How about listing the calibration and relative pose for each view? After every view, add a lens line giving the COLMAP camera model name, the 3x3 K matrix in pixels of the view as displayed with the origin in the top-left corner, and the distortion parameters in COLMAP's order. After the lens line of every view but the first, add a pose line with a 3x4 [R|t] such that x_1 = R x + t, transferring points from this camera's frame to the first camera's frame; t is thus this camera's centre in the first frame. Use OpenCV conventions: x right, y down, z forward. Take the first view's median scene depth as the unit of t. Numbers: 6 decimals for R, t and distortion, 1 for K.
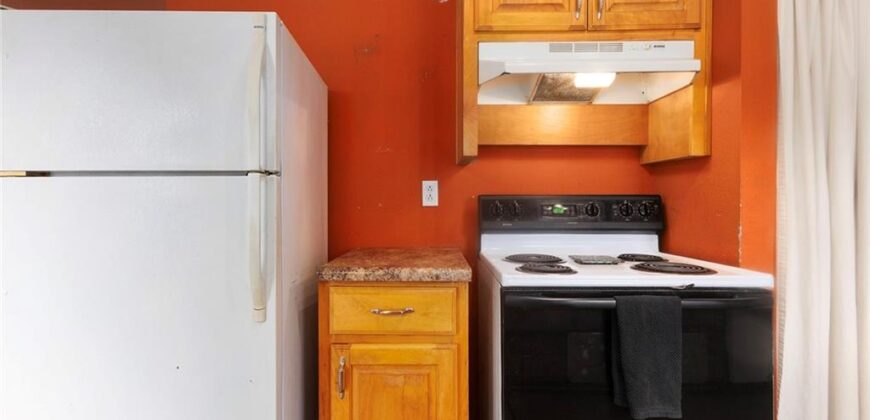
lens RADIAL K [[418.6, 0, 428.4], [0, 418.6, 202.6], [0, 0, 1]] dist [-0.000304, -0.000018]
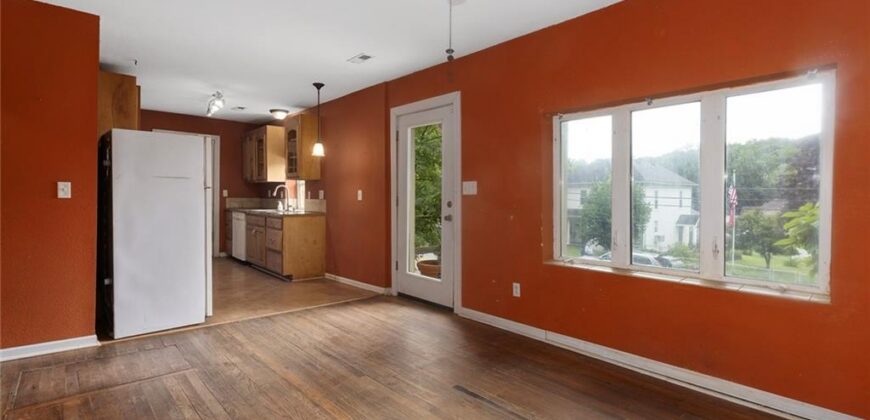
lens RADIAL K [[418.6, 0, 428.4], [0, 418.6, 202.6], [0, 0, 1]] dist [-0.000304, -0.000018]
pose [[-0.666707, -0.015944, 0.745150, -3.463479], [-0.009825, 0.999872, 0.012604, -0.007250], [-0.745255, 0.001082, -0.666778, 1.434857]]
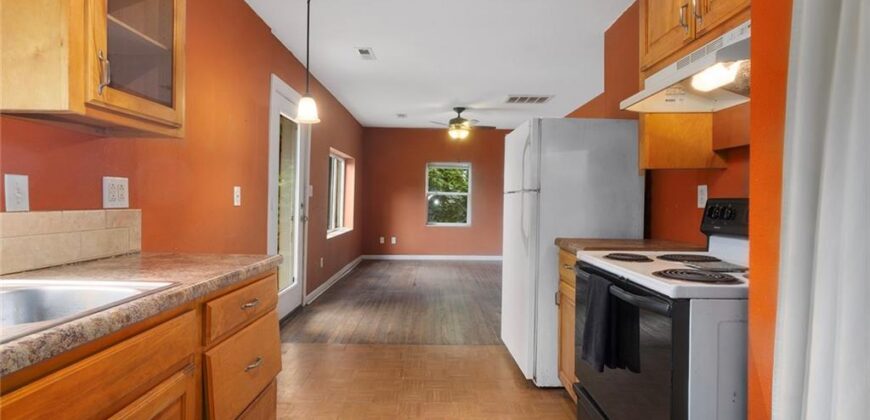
lens RADIAL K [[418.6, 0, 428.4], [0, 418.6, 202.6], [0, 0, 1]] dist [-0.000304, -0.000018]
pose [[0.000041, 0.007014, -0.999975, 1.410236], [-0.008009, 0.999943, 0.007014, -0.009381], [0.999968, 0.008009, 0.000097, 0.340495]]
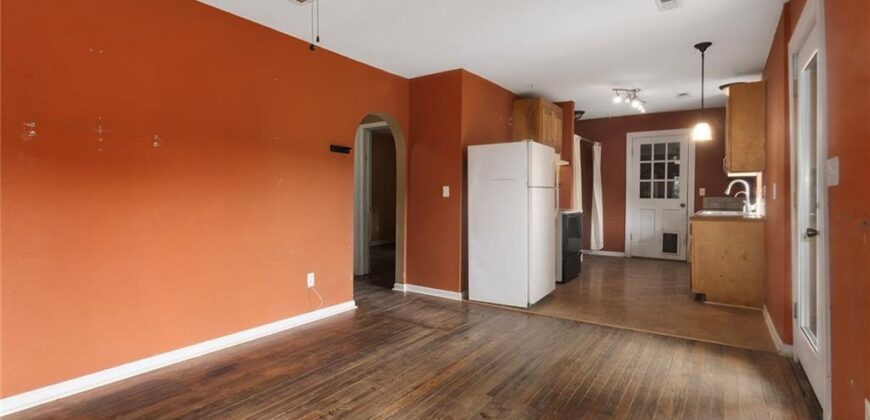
lens RADIAL K [[418.6, 0, 428.4], [0, 418.6, 202.6], [0, 0, 1]] dist [-0.000304, -0.000018]
pose [[0.562890, -0.014989, 0.826396, -3.383748], [0.000298, 0.999839, 0.017932, 0.000935], [-0.826531, -0.009848, 0.562804, -0.234955]]
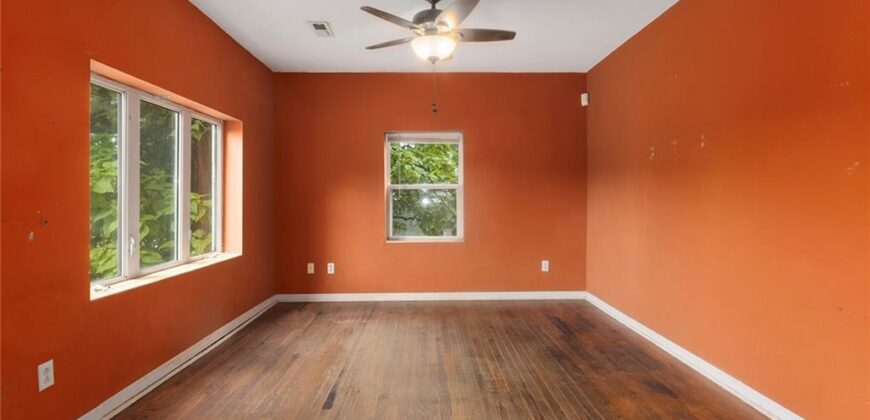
lens RADIAL K [[418.6, 0, 428.4], [0, 418.6, 202.6], [0, 0, 1]] dist [-0.000304, -0.000018]
pose [[0.018089, 0.007495, -0.999808, -0.781827], [0.005668, 0.999955, 0.007599, 0.007805], [0.999820, -0.005805, 0.018045, 0.566244]]
